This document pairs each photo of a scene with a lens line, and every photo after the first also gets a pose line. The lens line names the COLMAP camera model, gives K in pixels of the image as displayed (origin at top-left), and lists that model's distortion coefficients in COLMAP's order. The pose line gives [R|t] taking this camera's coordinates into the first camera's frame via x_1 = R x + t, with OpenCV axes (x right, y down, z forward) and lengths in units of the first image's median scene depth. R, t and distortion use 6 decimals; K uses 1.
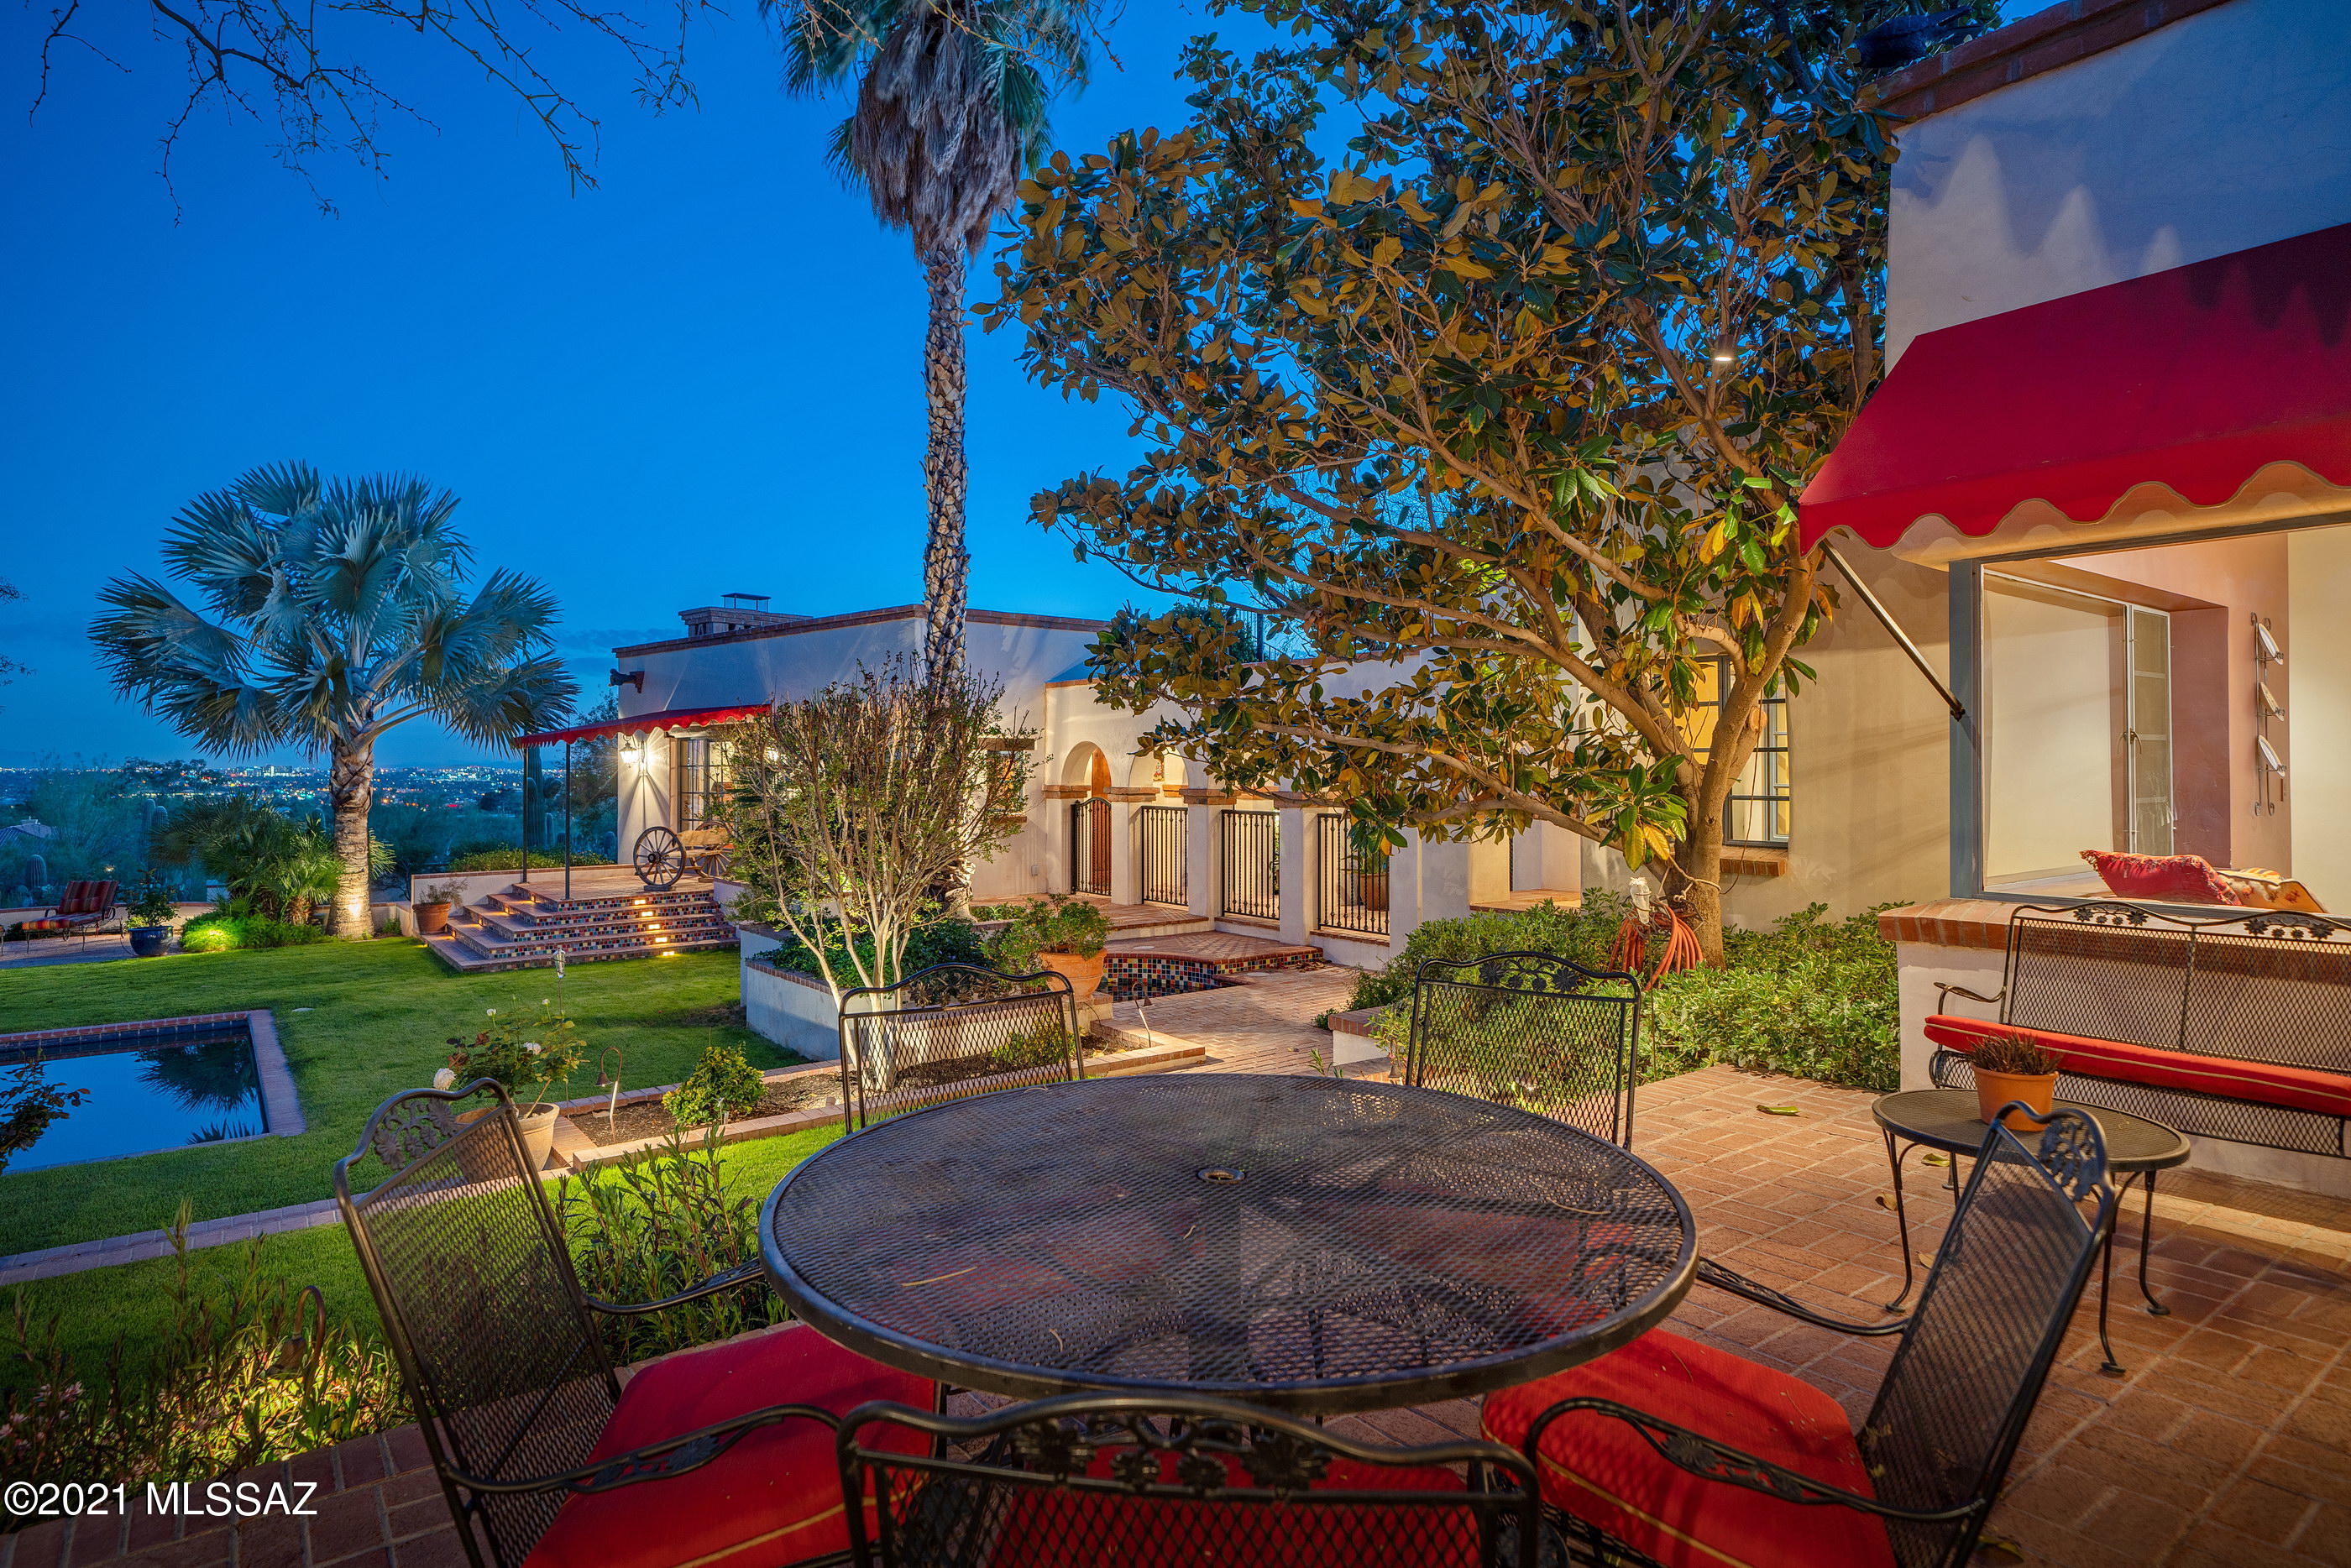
lens RADIAL K [[1262.5, 0, 1183.1], [0, 1262.5, 768.2], [0, 0, 1]] dist [0.001263, 0.001269]
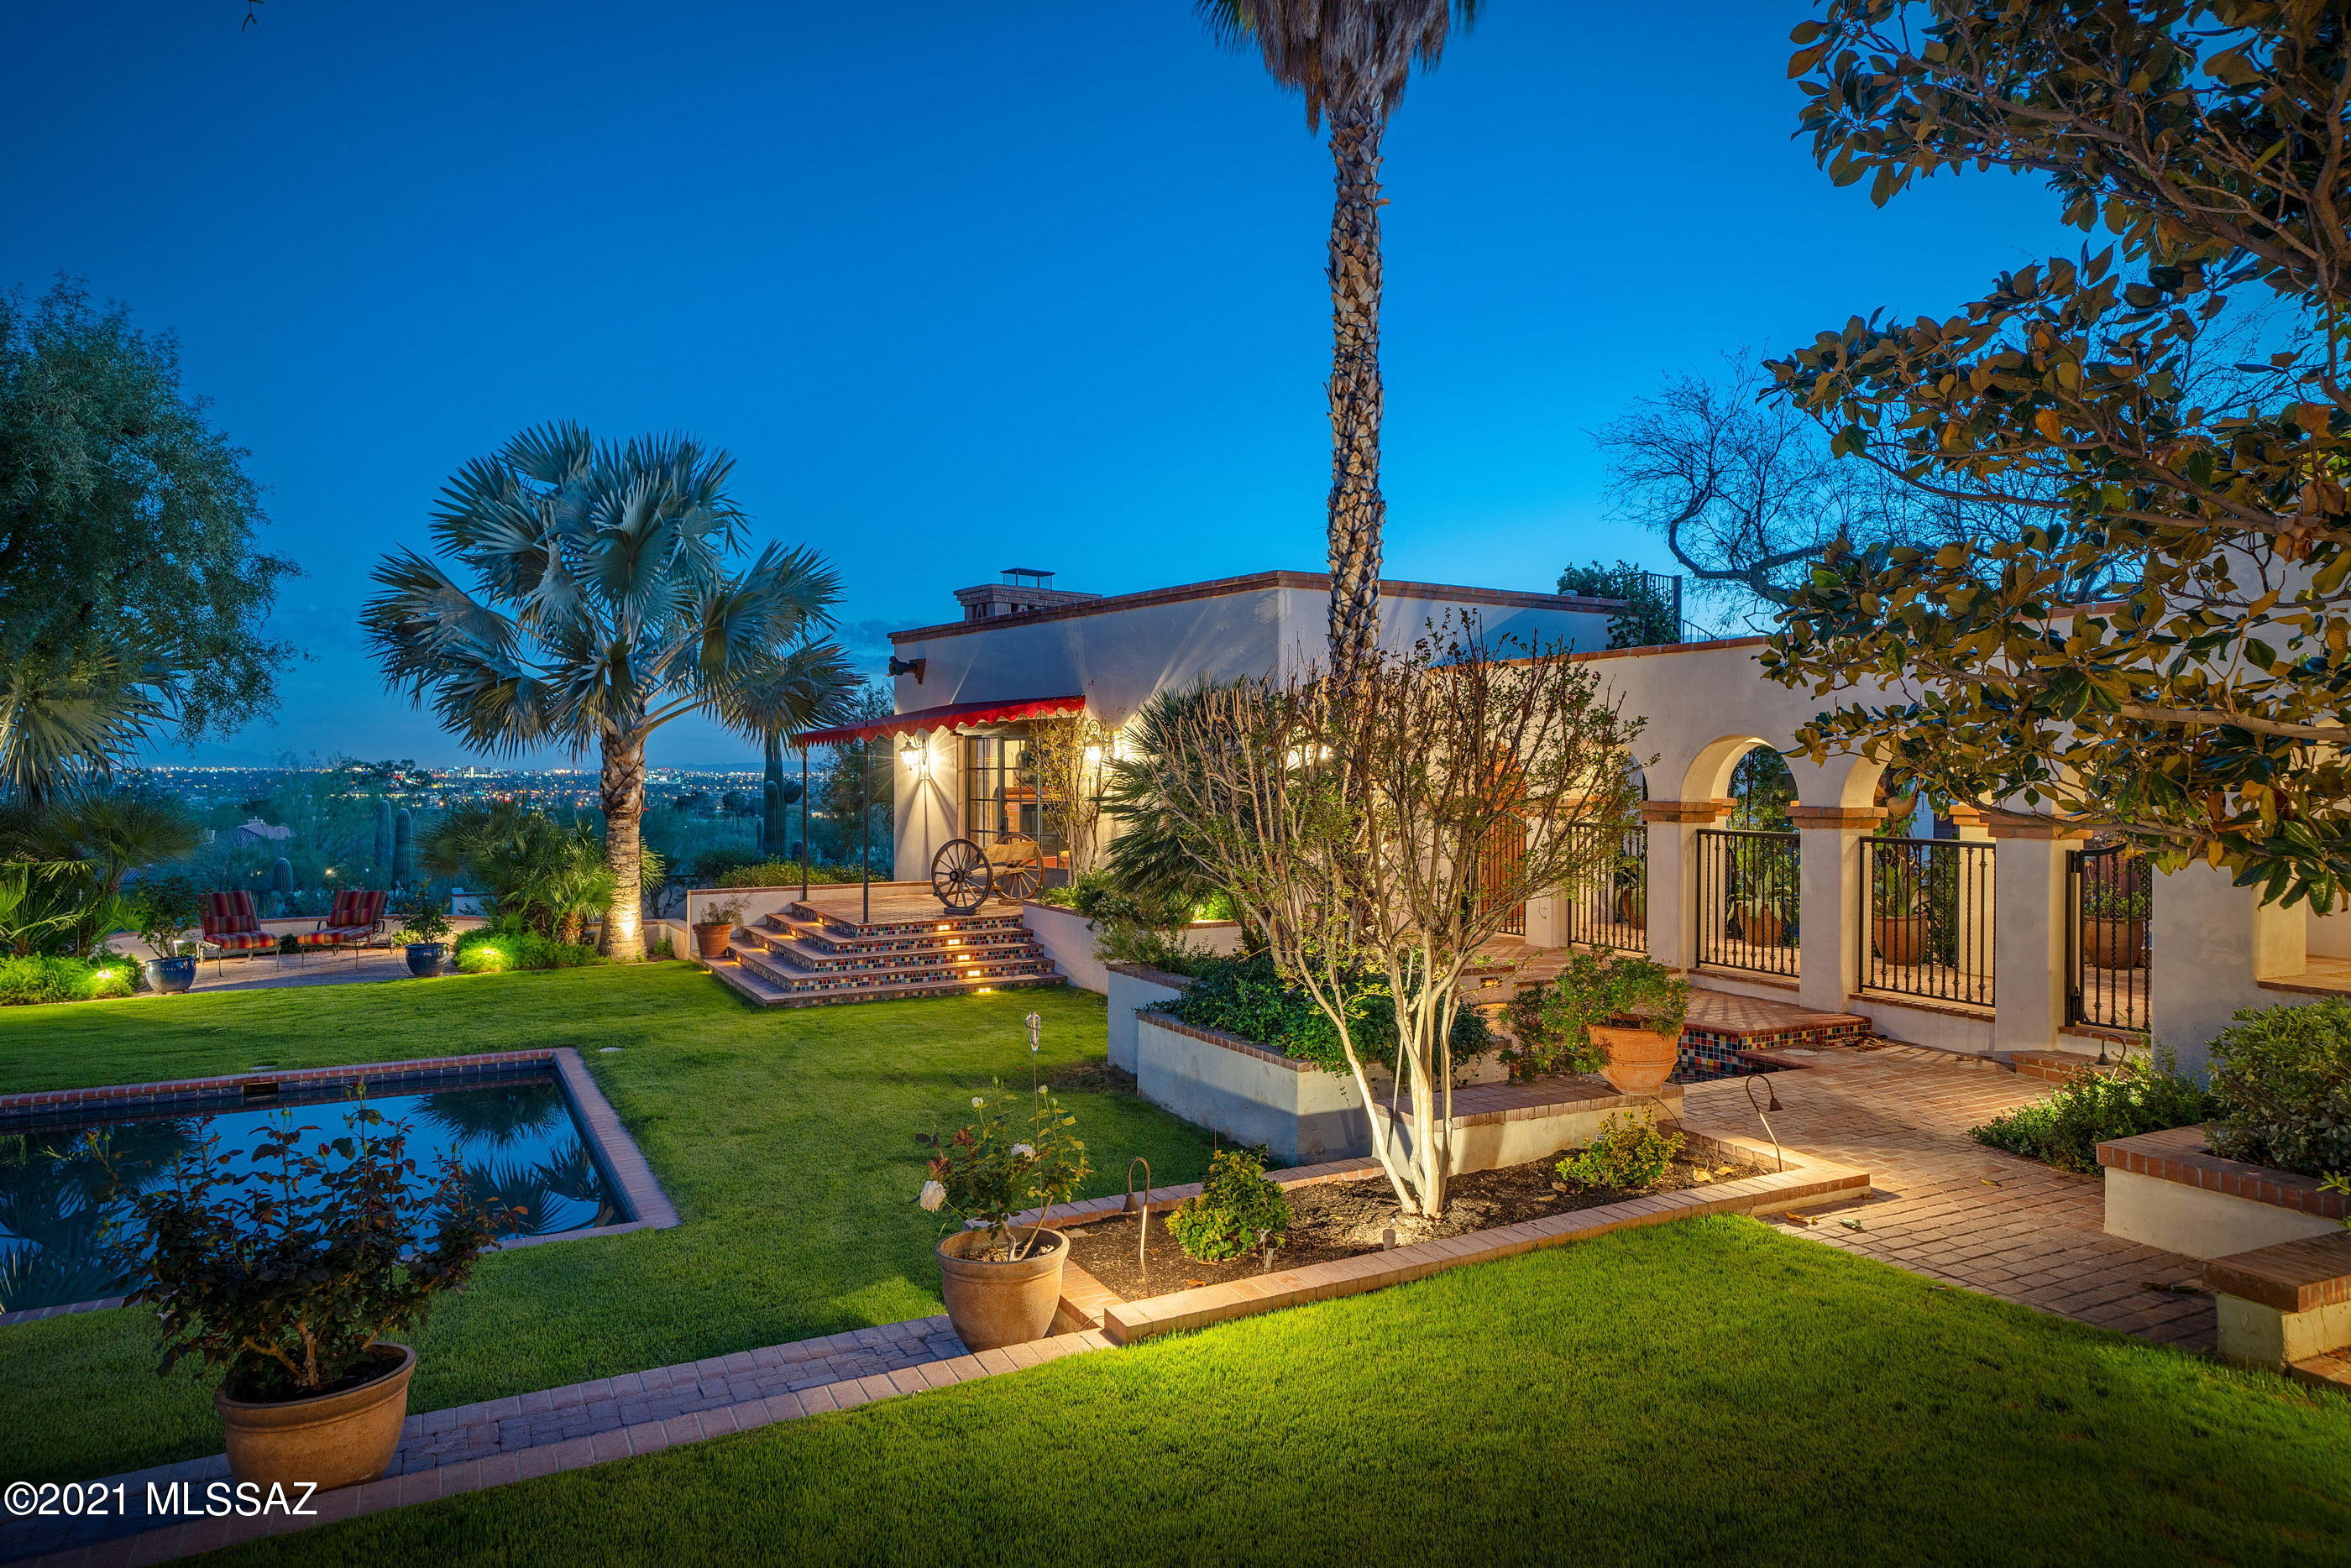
lens RADIAL K [[1412.7, 0, 1176.1], [0, 1412.7, 803.2], [0, 0, 1]] dist [0.029224, 0.000131]
pose [[0.986585, 0.009569, -0.162966, -0.122265], [-0.006260, 0.999764, 0.020807, 0.001101], [0.163126, -0.019508, 0.986412, 0.086427]]
